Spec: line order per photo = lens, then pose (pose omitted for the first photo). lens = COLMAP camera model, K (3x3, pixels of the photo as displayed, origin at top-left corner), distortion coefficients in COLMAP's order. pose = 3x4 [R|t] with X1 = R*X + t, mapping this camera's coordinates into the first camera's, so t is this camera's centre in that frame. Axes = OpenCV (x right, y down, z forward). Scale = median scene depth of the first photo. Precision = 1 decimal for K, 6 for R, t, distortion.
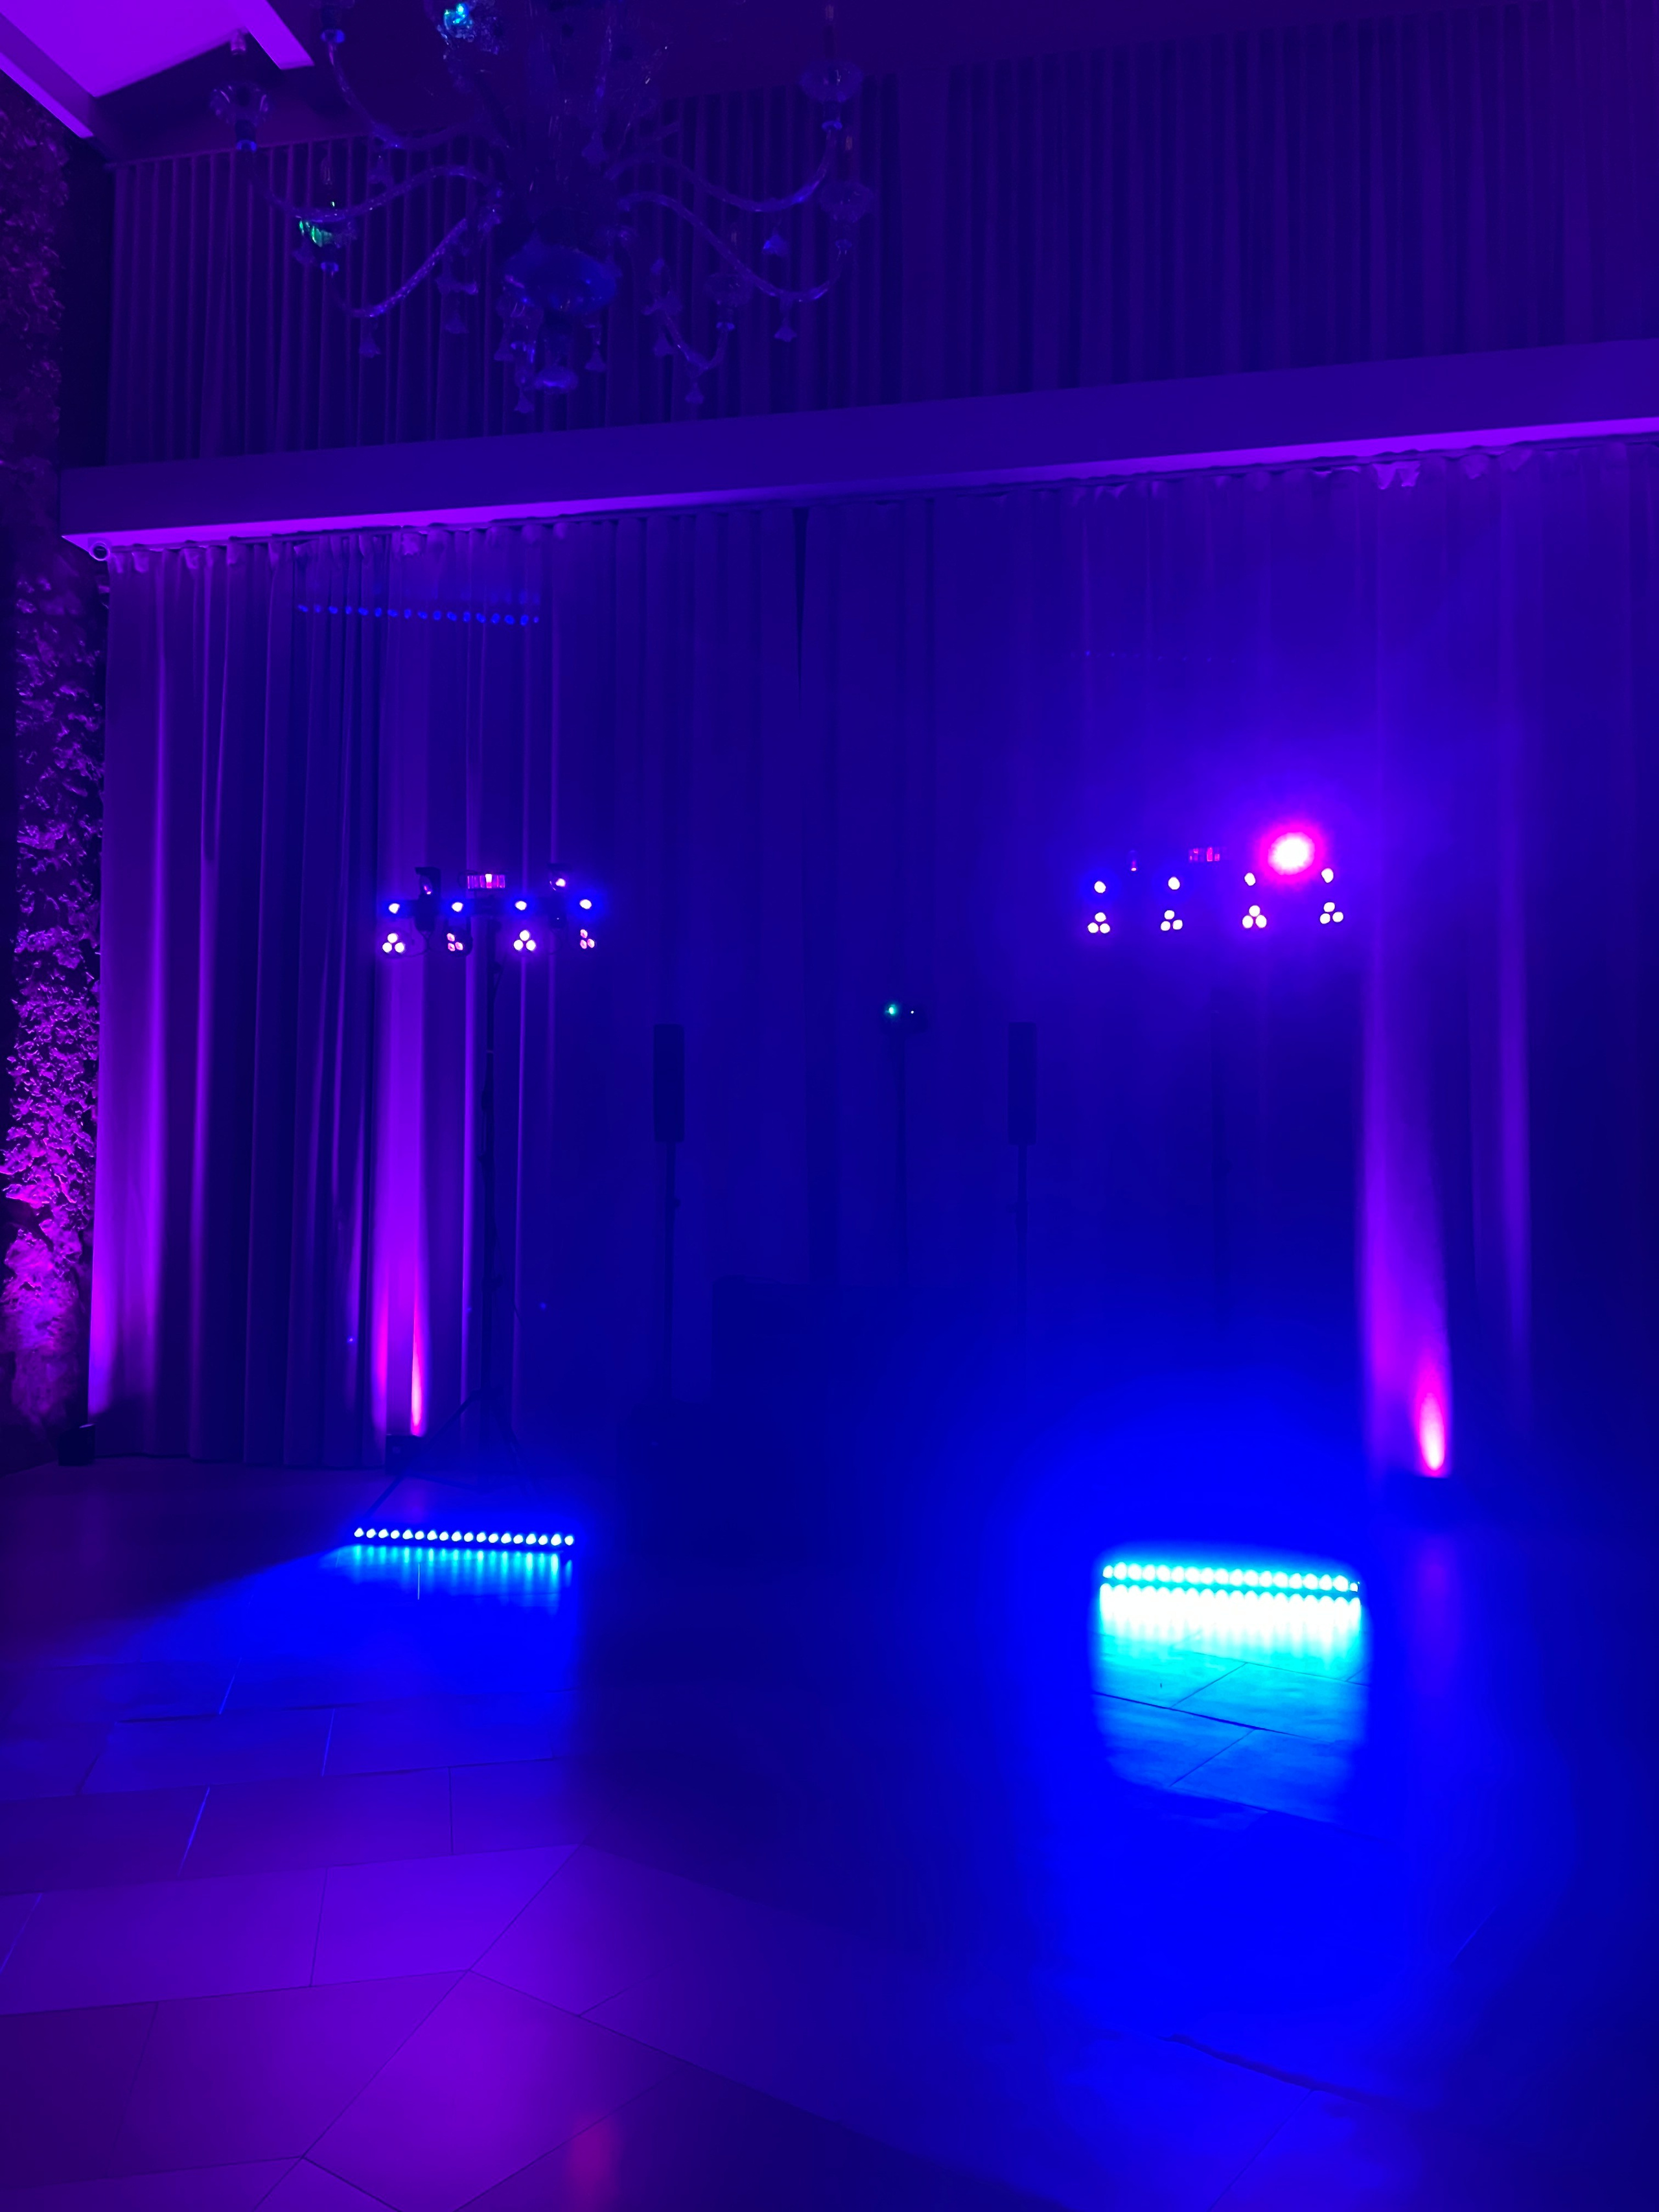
lens RADIAL K [[1689.8, 0, 839.0], [0, 1689.8, 1116.6], [0, 0, 1]] dist [0.049789, -0.059597]
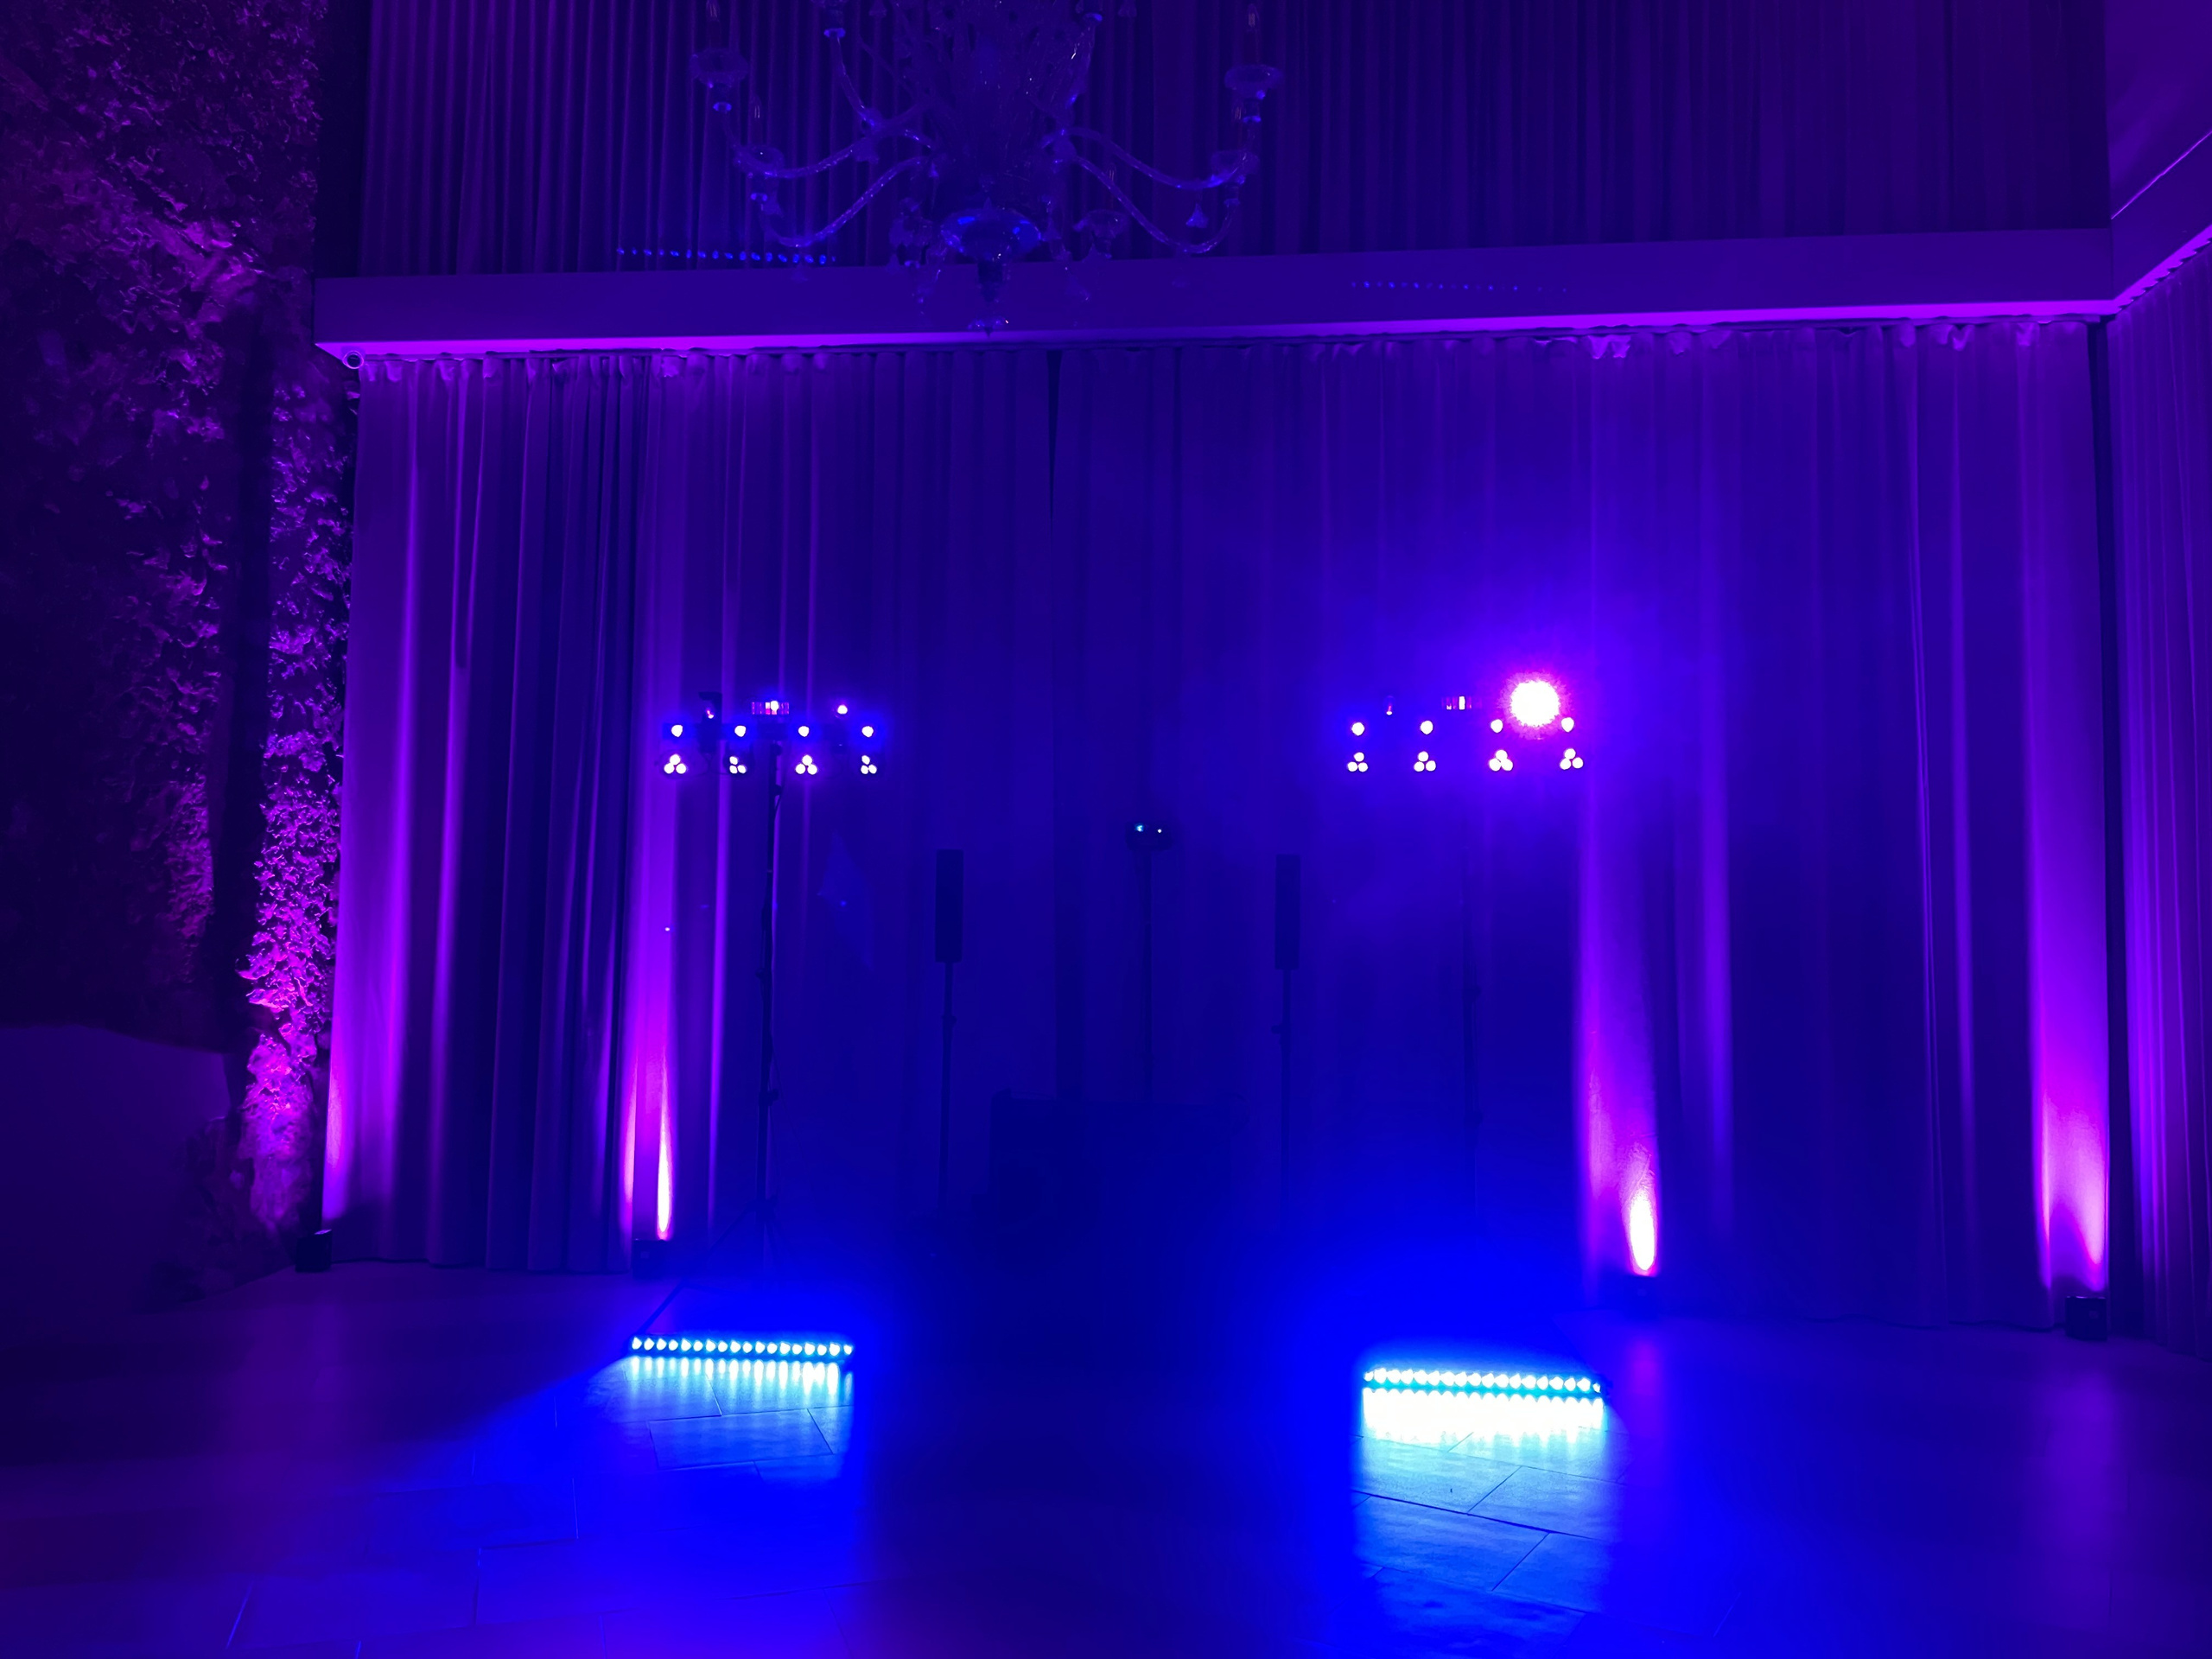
lens RADIAL K [[1689.9, 0, 1094.3], [0, 1689.9, 830.5], [0, 0, 1]] dist [0.049789, -0.059597]
pose [[0.995856, 0.015059, 0.089686, -0.090433], [-0.012657, 0.999547, -0.027290, -0.033430], [-0.090056, 0.026042, 0.995596, -0.042126]]
